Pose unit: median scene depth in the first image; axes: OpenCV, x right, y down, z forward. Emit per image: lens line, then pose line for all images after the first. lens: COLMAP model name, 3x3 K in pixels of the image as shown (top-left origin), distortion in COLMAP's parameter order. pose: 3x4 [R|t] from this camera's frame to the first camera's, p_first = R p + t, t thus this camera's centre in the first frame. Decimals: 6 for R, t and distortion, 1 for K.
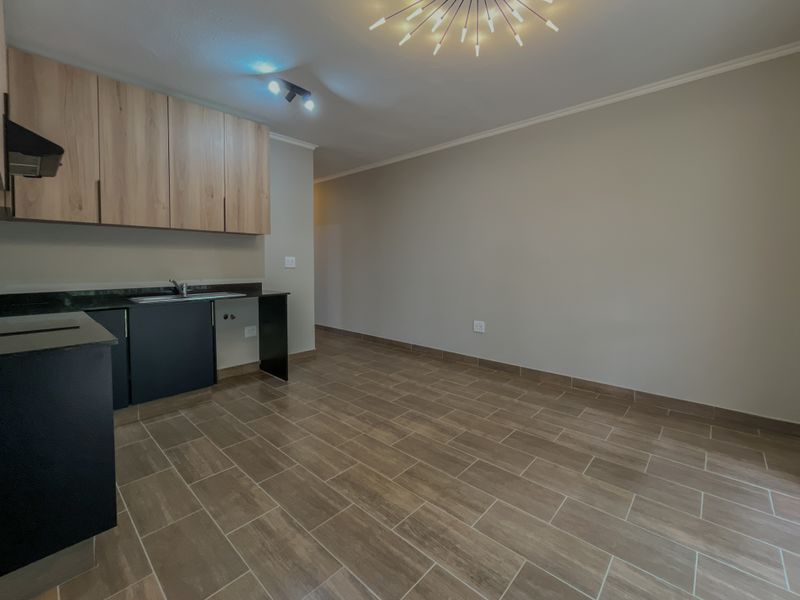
lens RADIAL K [[333.3, 0, 410.7], [0, 333.3, 274.0], [0, 0, 1]] dist [-0.001710, -0.000361]
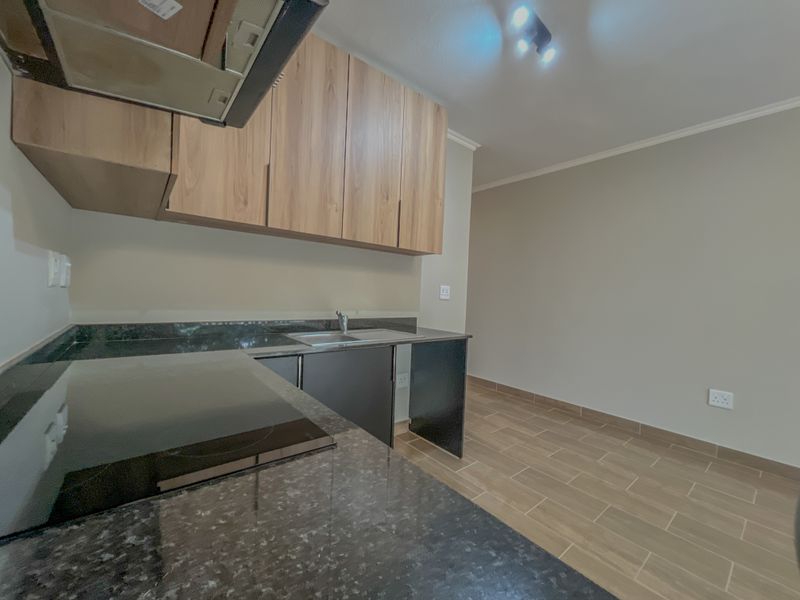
lens RADIAL K [[319.9, 0, 400.0], [0, 319.9, 300.0], [0, 0, 1]] dist [-0.000899, -0.000028]
pose [[0.984549, 0.047122, -0.168649, -0.484851], [-0.049472, 0.998728, -0.009759, -0.006991], [0.167975, 0.017951, 0.985628, 0.353936]]
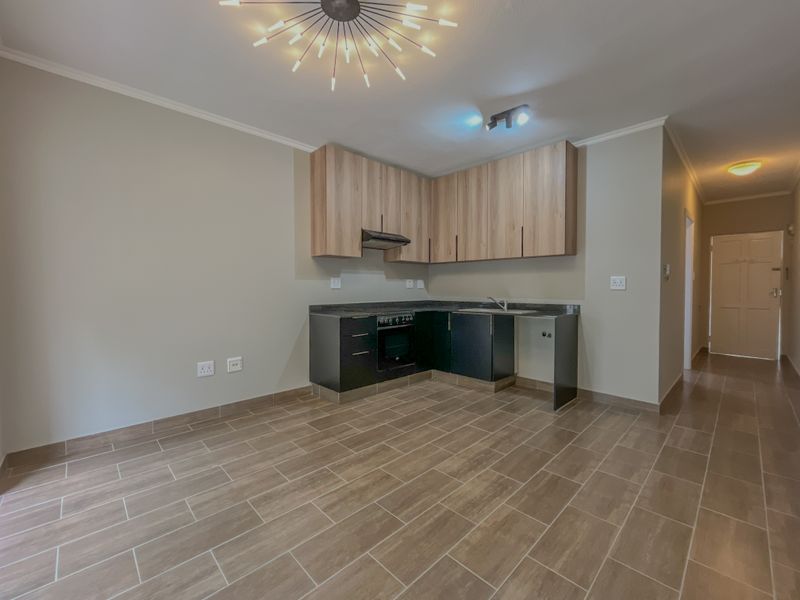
lens RADIAL K [[352.8, 0, 400.0], [0, 352.8, 300.0], [0, 0, 1]] dist [-0.001224, -0.000229]
pose [[-0.076576, 0.038476, -0.996321, 0.774215], [-0.030729, 0.998689, 0.040929, -0.019021], [0.996590, 0.033750, -0.075294, 0.767610]]
